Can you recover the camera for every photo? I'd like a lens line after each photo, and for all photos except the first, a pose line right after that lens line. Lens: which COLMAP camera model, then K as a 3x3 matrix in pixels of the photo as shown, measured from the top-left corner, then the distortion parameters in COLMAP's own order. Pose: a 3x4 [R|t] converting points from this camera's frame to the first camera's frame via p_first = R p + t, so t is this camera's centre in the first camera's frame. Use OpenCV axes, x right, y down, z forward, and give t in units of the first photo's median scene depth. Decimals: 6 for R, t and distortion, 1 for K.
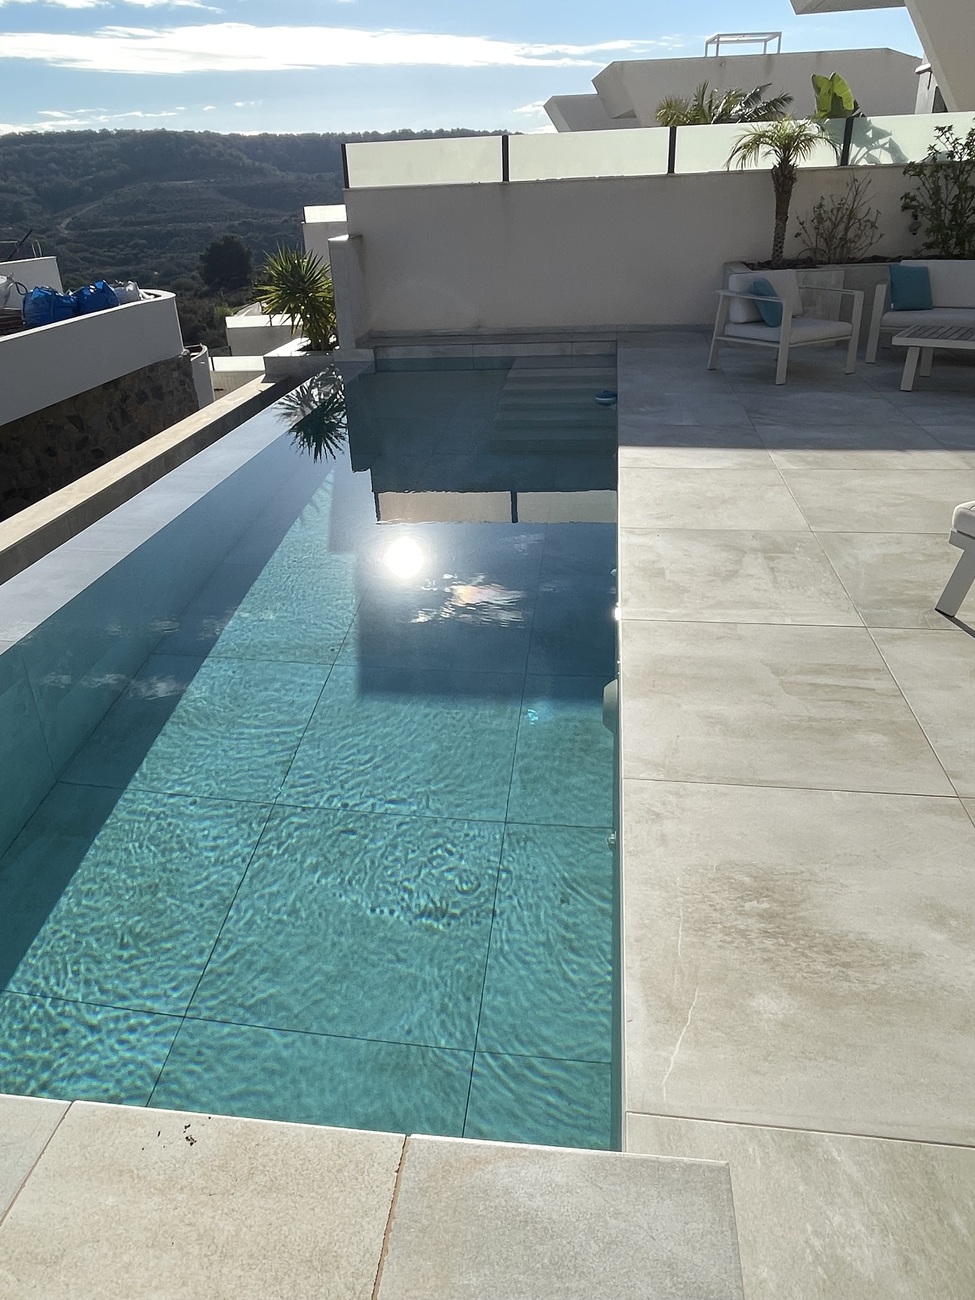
lens RADIAL K [[896.0, 0, 487.5], [0, 896.0, 650.0], [0, 0, 1]] dist [0.004869, -0.000276]
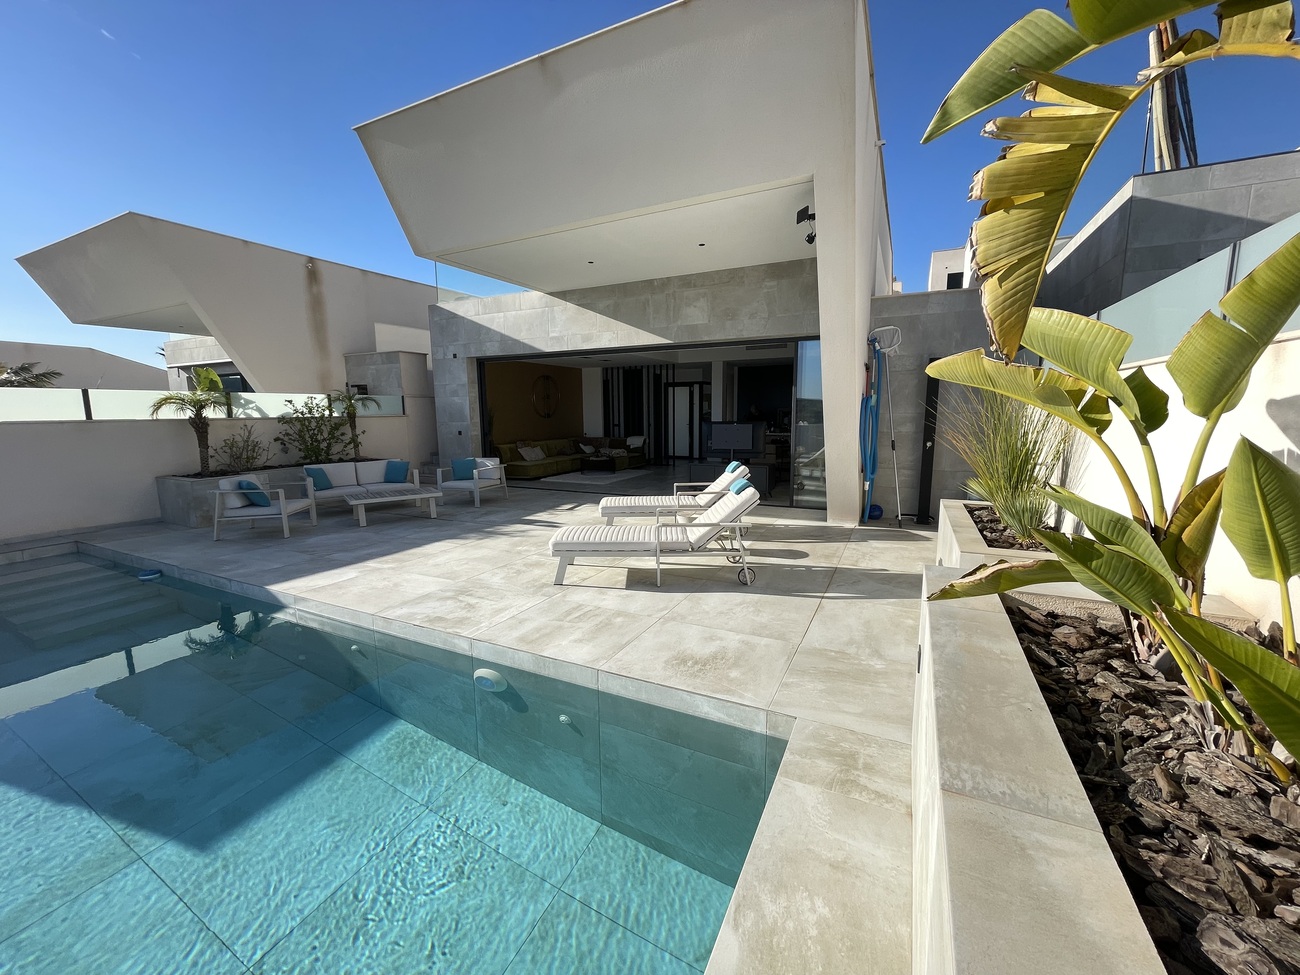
lens RADIAL K [[520.6, 0, 650.0], [0, 520.6, 487.5], [0, 0, 1]] dist [-0.001413, 0.000075]
pose [[0.328548, -0.103589, 0.938789, -0.493042], [0.435540, 0.898592, -0.053272, -0.066787], [-0.838070, 0.426383, 0.340347, 0.150216]]
